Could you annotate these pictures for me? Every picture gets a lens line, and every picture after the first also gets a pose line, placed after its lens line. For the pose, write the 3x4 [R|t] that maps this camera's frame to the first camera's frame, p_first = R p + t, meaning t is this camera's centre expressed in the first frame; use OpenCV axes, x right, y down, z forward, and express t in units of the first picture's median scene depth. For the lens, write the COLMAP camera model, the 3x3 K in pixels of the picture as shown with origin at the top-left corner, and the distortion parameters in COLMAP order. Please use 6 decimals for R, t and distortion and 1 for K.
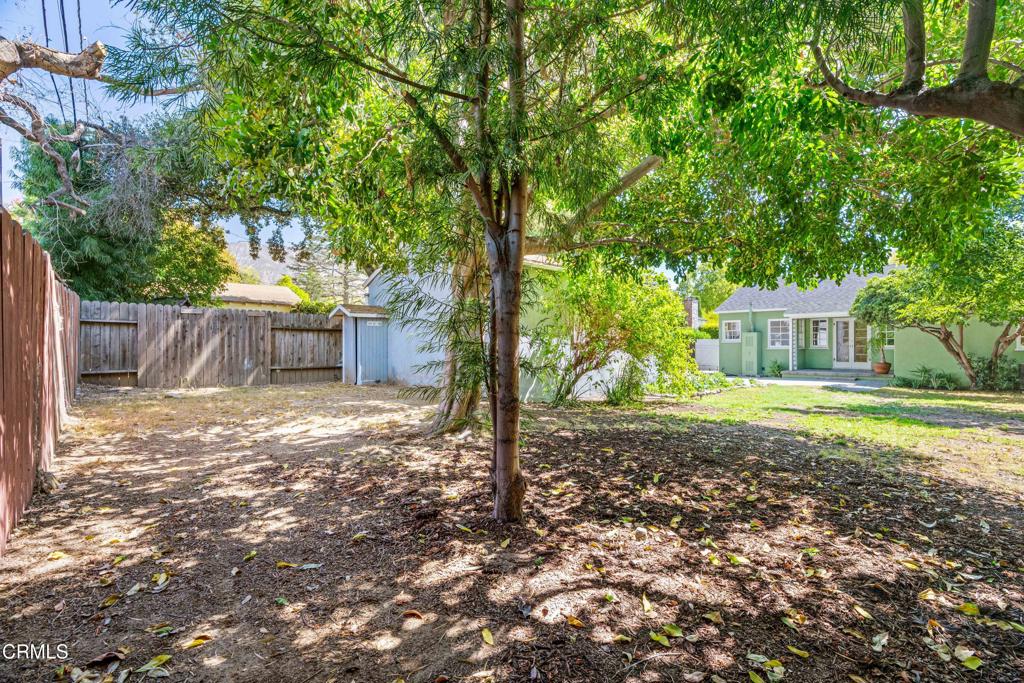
lens RADIAL K [[468.8, 0, 502.9], [0, 468.8, 341.2], [0, 0, 1]] dist [-0.002931, 0.000445]
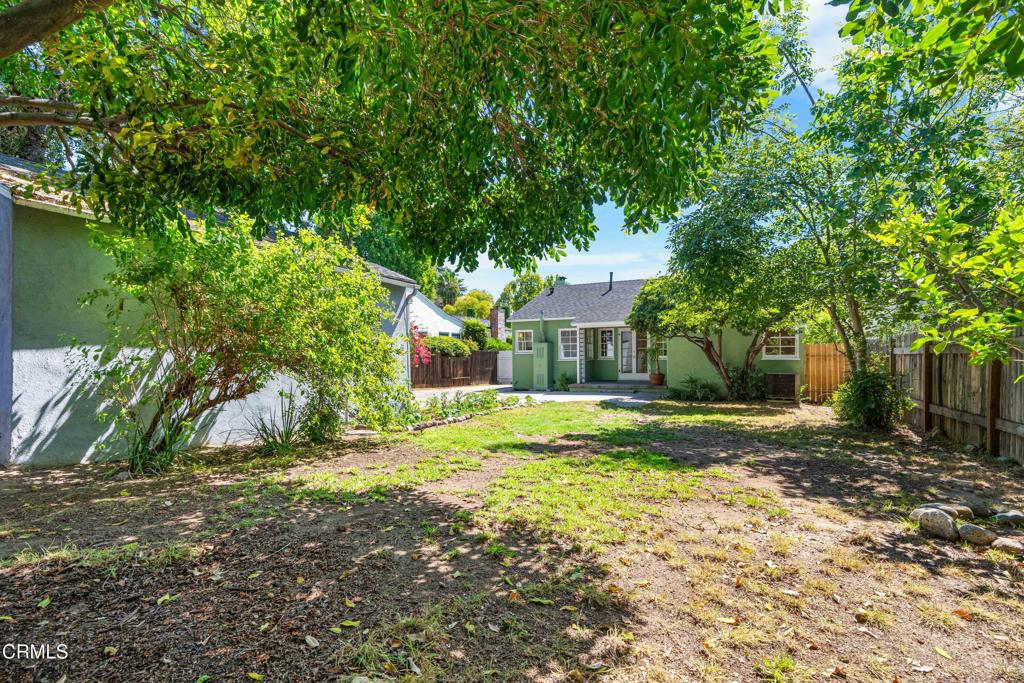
lens RADIAL K [[482.4, 0, 510.4], [0, 482.4, 356.0], [0, 0, 1]] dist [-0.002590, 0.011699]
pose [[0.939083, -0.007830, 0.343602, 0.194197], [0.006237, 0.999964, 0.005743, 0.001630], [-0.343634, -0.003250, 0.939098, 0.176661]]
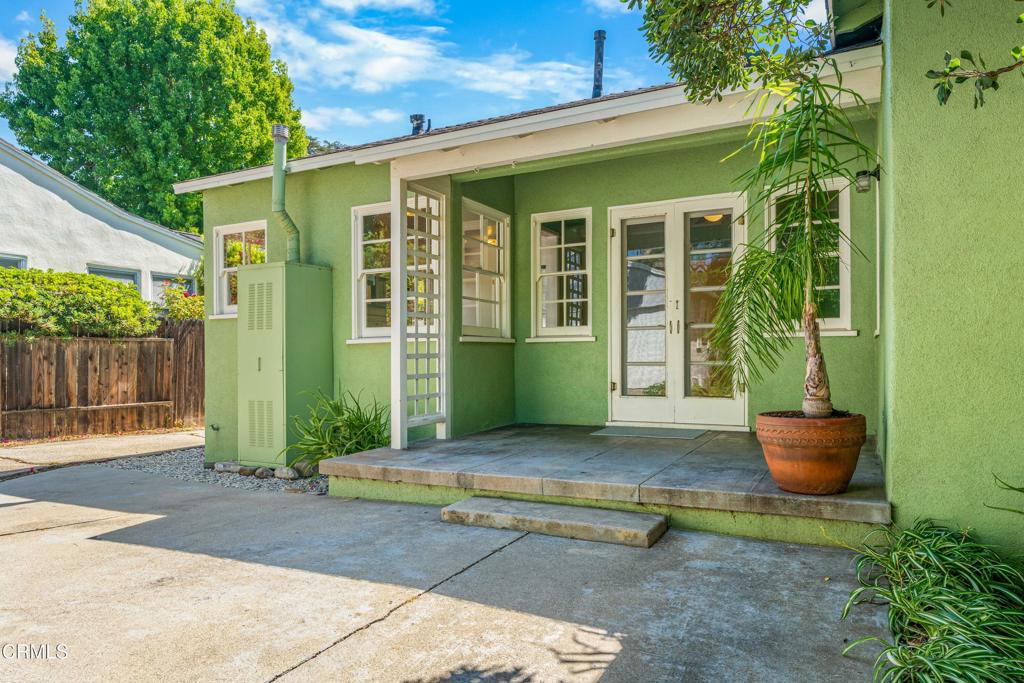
lens RADIAL K [[678.7, 0, 513.7], [0, 678.7, 356.6], [0, 0, 1]] dist [-0.002783, 0.000630]
pose [[0.944243, -0.002195, 0.329243, 0.702199], [0.002374, 0.999997, -0.000142, 0.030913], [-0.329242, 0.000916, 0.944245, 0.893026]]
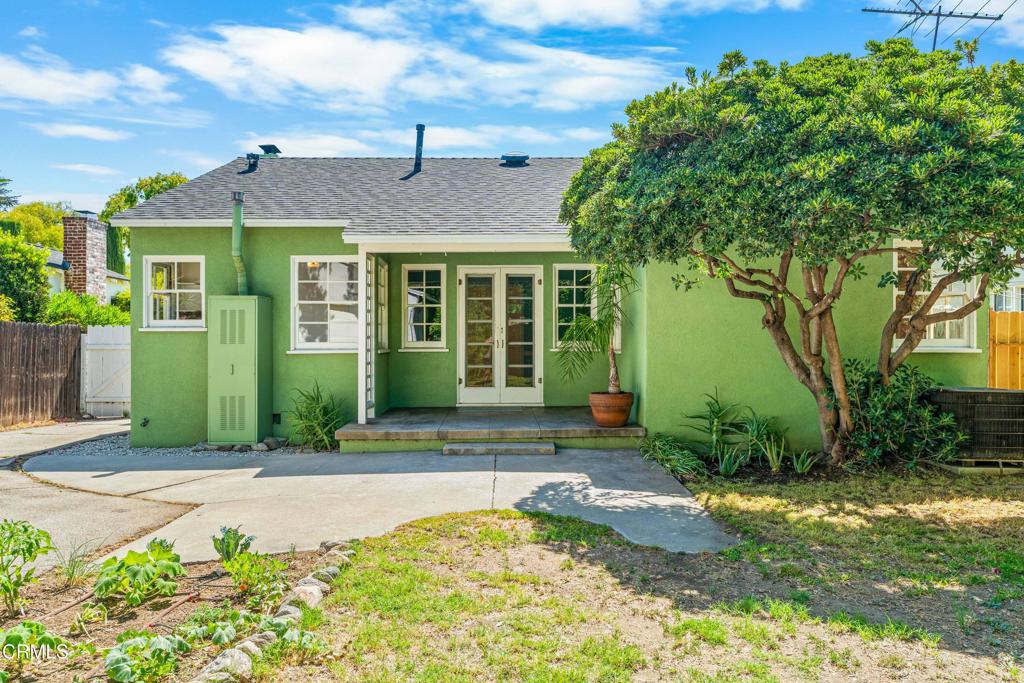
lens RADIAL K [[751.0, 0, 512.0], [0, 751.0, 341.5], [0, 0, 1]] dist [0.005632, 0.002350]
pose [[0.674038, 0.004104, 0.738685, 0.399122], [-0.003501, 0.999991, -0.002362, 0.012949], [-0.738688, -0.000994, 0.674047, 0.746151]]
